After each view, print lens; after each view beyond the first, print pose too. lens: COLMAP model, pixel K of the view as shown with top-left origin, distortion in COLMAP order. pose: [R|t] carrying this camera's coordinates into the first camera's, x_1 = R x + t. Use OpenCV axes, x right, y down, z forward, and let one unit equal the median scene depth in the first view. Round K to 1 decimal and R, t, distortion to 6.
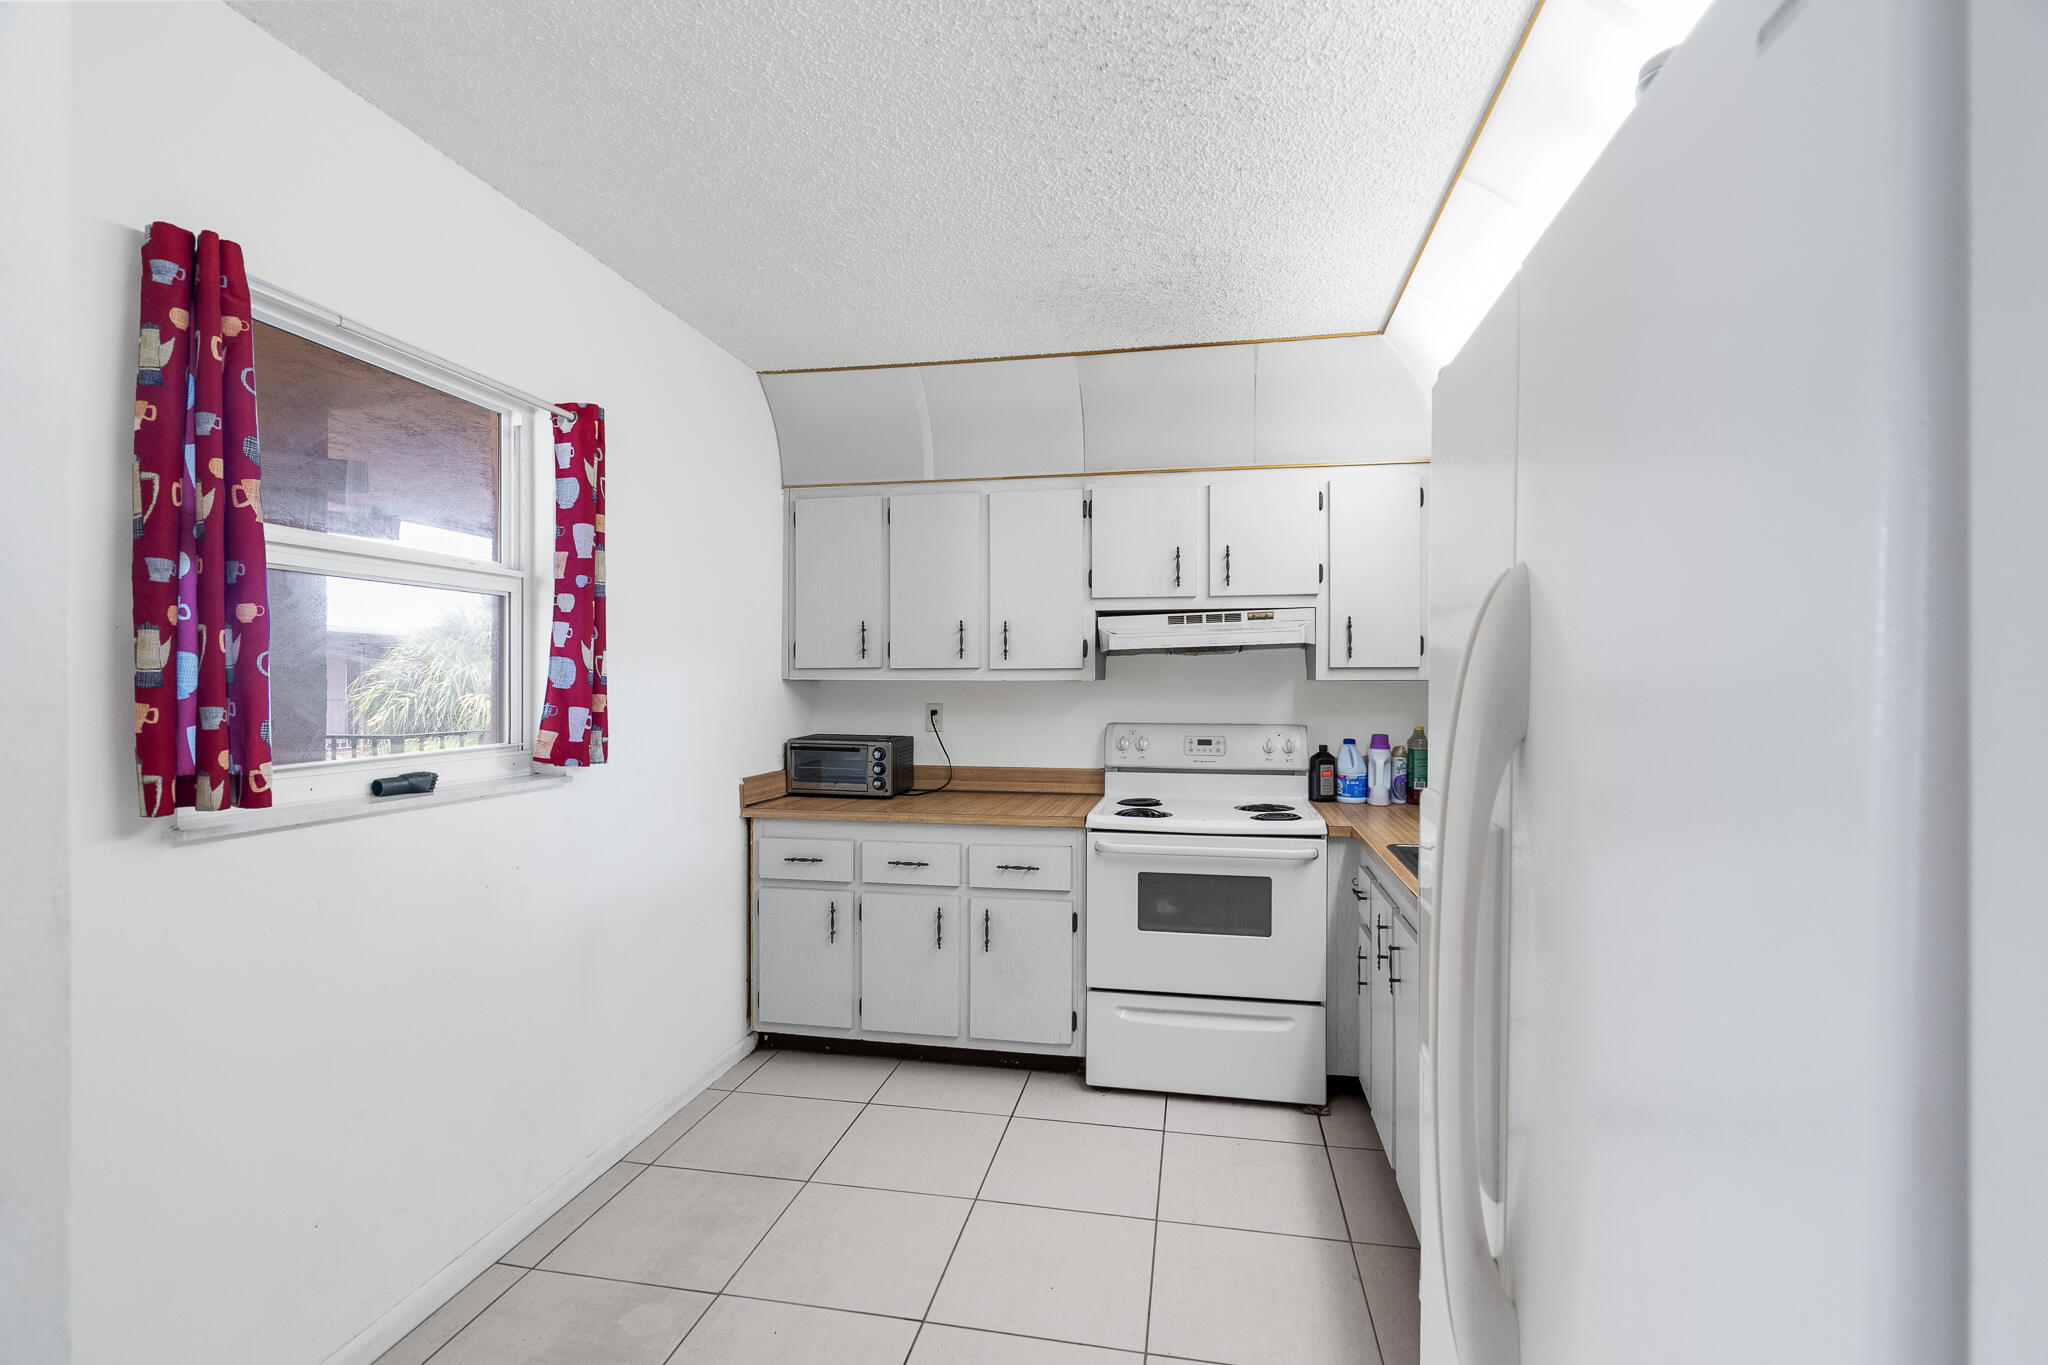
lens RADIAL K [[932.1, 0, 1027.9], [0, 932.1, 692.1], [0, 0, 1]] dist [-0.001833, 0.000003]
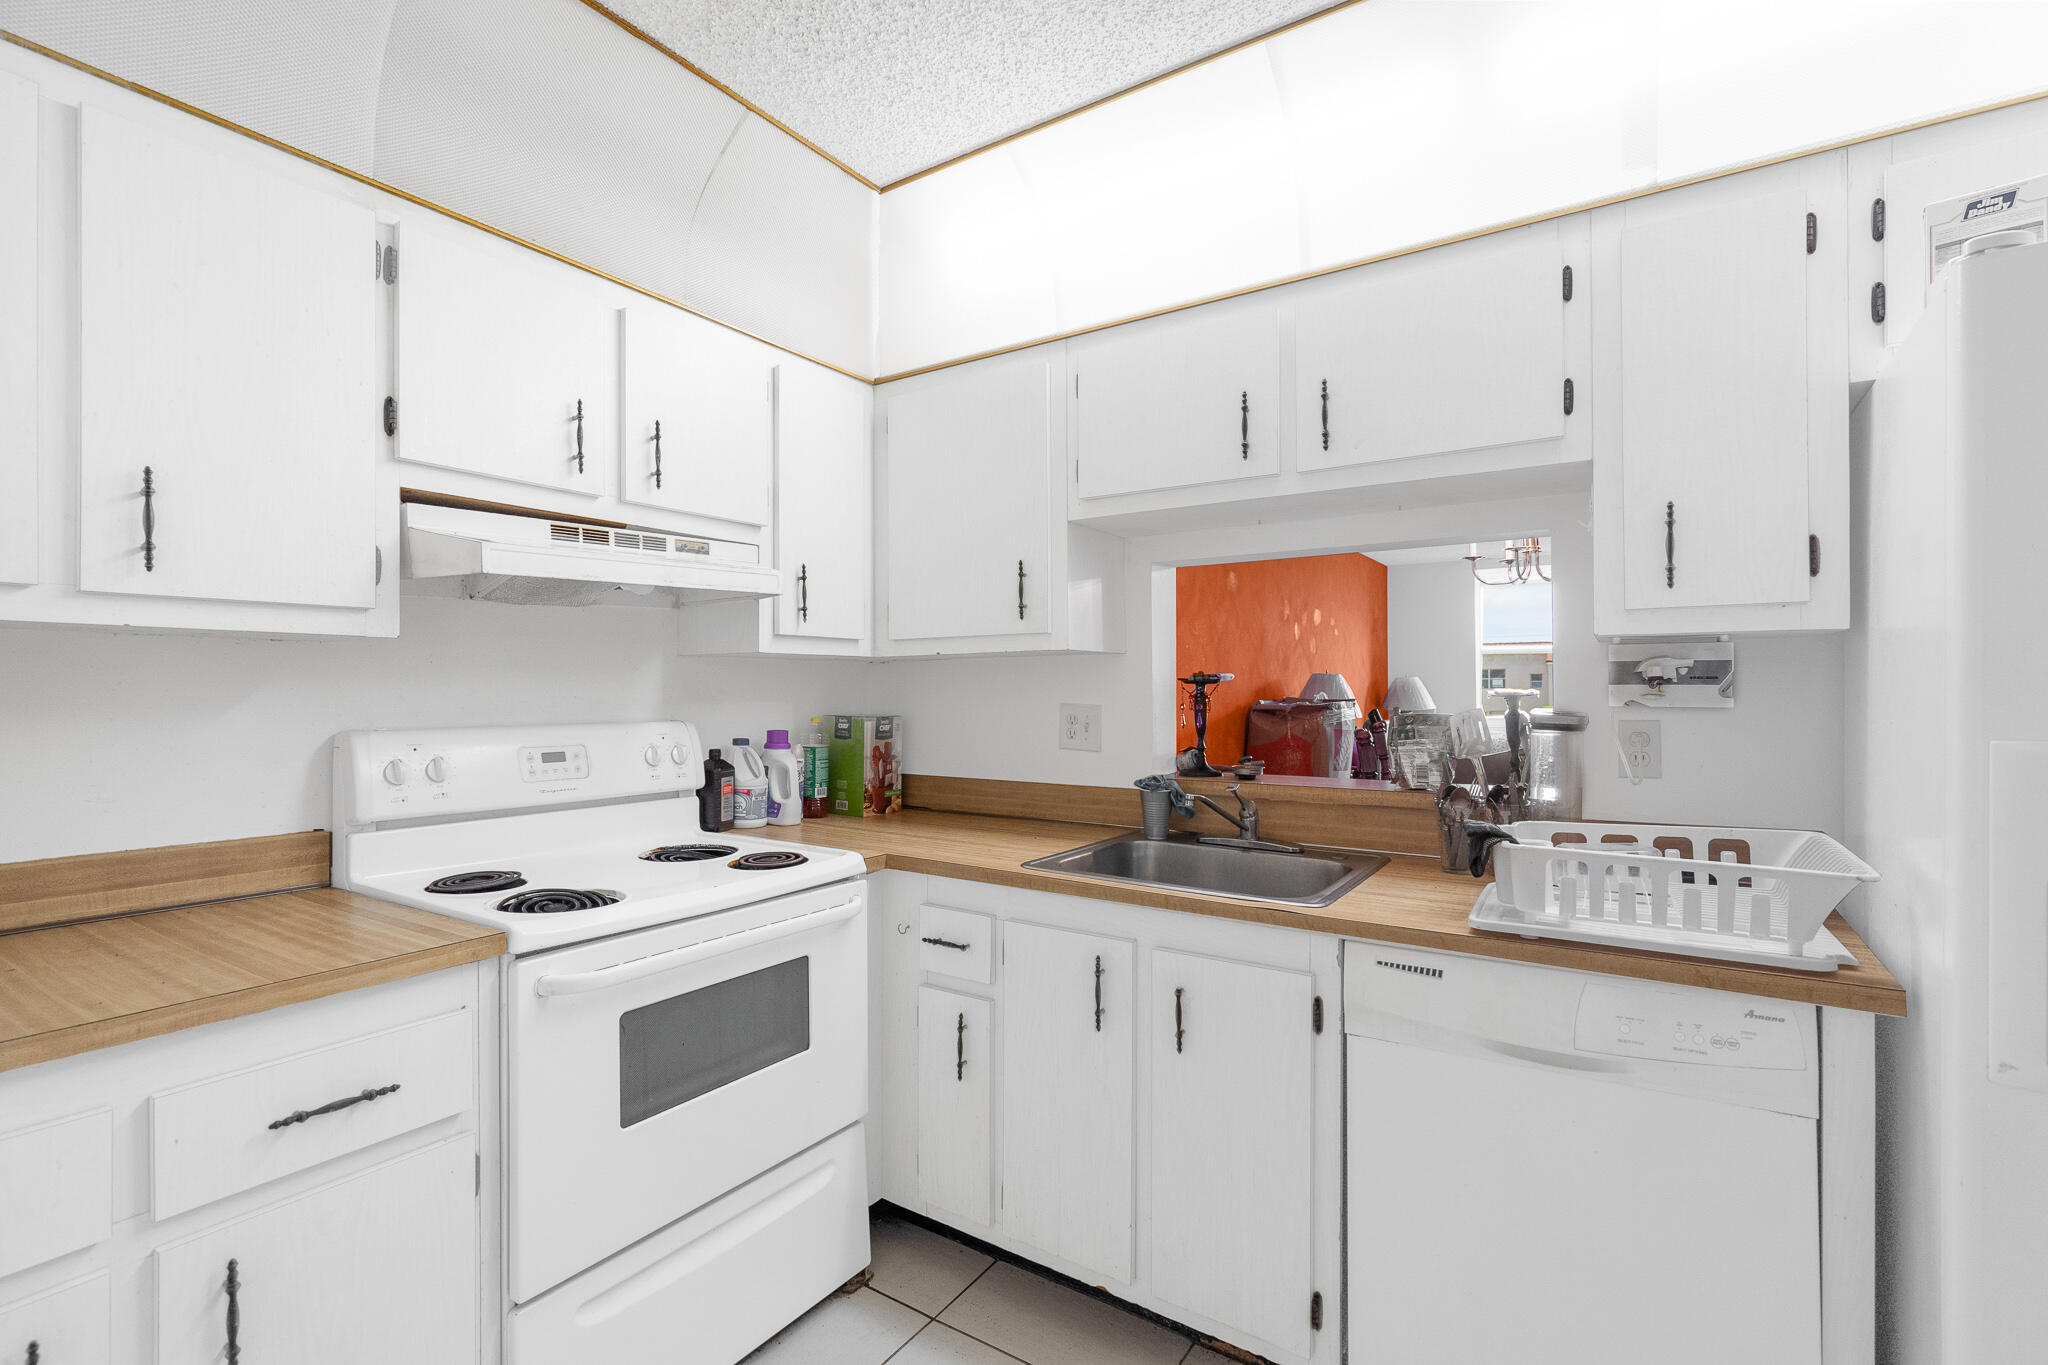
lens RADIAL K [[962.9, 0, 1031.1], [0, 962.9, 677.9], [0, 0, 1]] dist [0.001465, 0.000088]
pose [[0.369234, 0.011228, 0.929269, -0.261501], [0.006859, 0.999867, -0.014806, 0.017198], [-0.929311, 0.011841, 0.369107, 0.538014]]
